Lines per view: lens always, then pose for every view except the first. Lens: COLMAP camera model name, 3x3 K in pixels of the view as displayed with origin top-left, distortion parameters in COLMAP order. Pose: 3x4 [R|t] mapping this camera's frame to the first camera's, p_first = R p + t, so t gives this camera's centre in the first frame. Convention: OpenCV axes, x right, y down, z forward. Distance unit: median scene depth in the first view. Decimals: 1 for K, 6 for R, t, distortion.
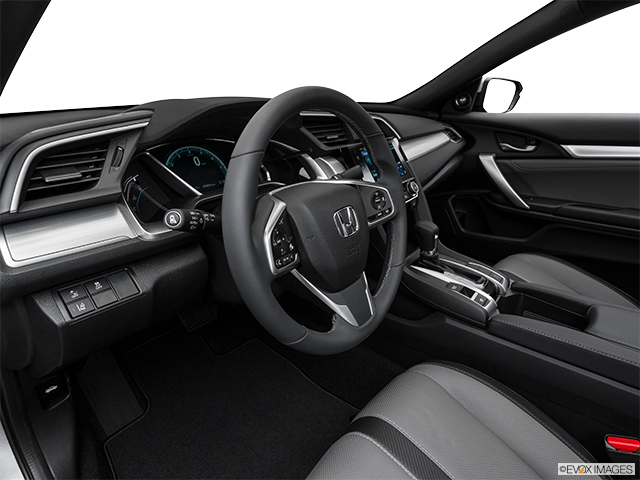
lens RADIAL K [[355.2, 0, 309.6], [0, 355.2, 238.8], [0, 0, 1]] dist [-0.023853, -0.000412]
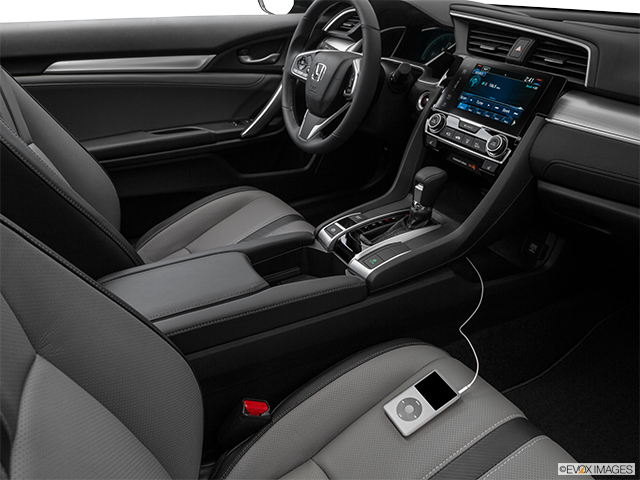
lens RADIAL K [[482.6, 0, 322.5], [0, 482.6, 239.9], [0, 0, 1]] dist [-0.101659, 0.029728]
pose [[-0.365056, 0.456538, -0.811361, 0.847240], [-0.357033, 0.736220, 0.574898, -0.285422], [0.859803, 0.499553, -0.105762, 0.624821]]
